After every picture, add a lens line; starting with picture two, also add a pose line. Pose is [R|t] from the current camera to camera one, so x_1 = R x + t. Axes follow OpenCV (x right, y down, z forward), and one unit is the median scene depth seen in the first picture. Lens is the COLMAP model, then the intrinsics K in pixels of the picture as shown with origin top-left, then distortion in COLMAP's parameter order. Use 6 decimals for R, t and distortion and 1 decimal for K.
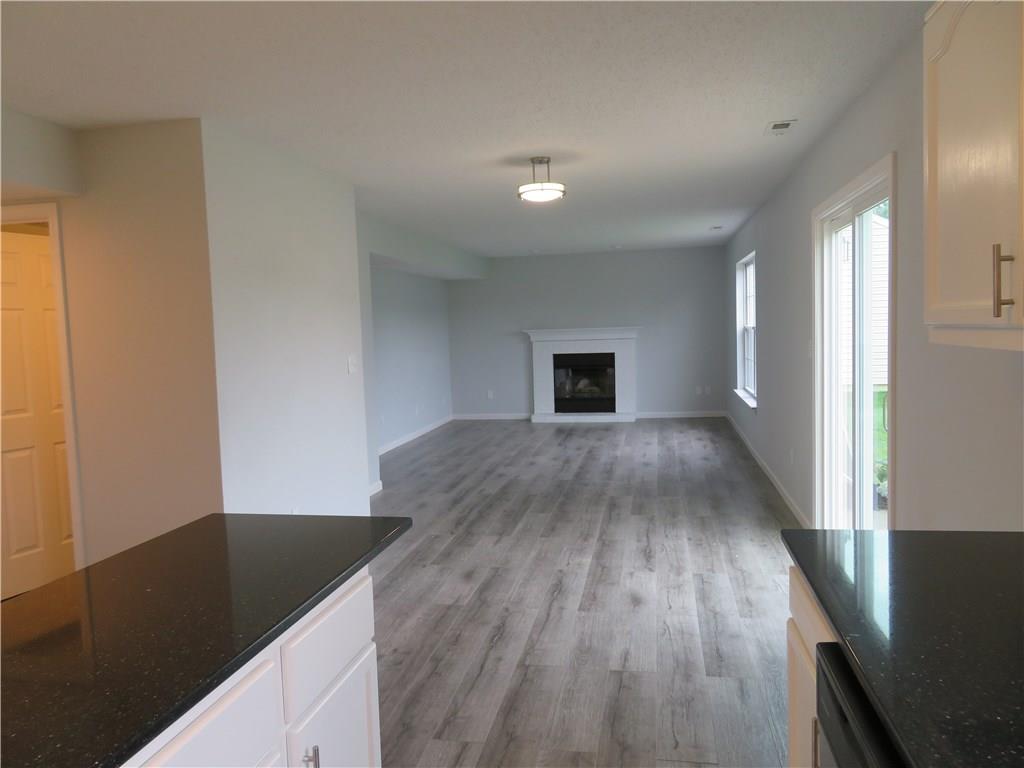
lens RADIAL K [[737.7, 0, 512.1], [0, 737.7, 381.7], [0, 0, 1]] dist [-0.014355, 0.006524]
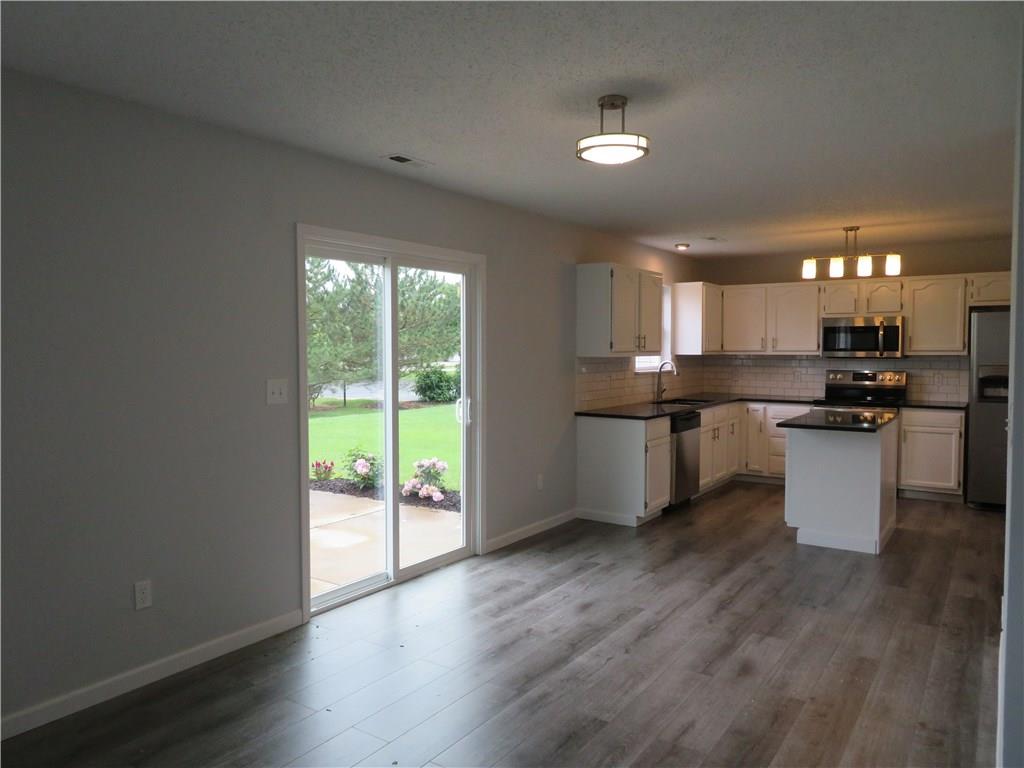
lens RADIAL K [[737.7, 0, 513.0], [0, 737.7, 382.6], [0, 0, 1]] dist [-0.014355, 0.006524]
pose [[-0.922058, 0.015923, 0.386724, -0.151487], [0.061453, 0.992502, 0.105657, -0.144752], [-0.382142, 0.121187, -0.916123, 1.948467]]
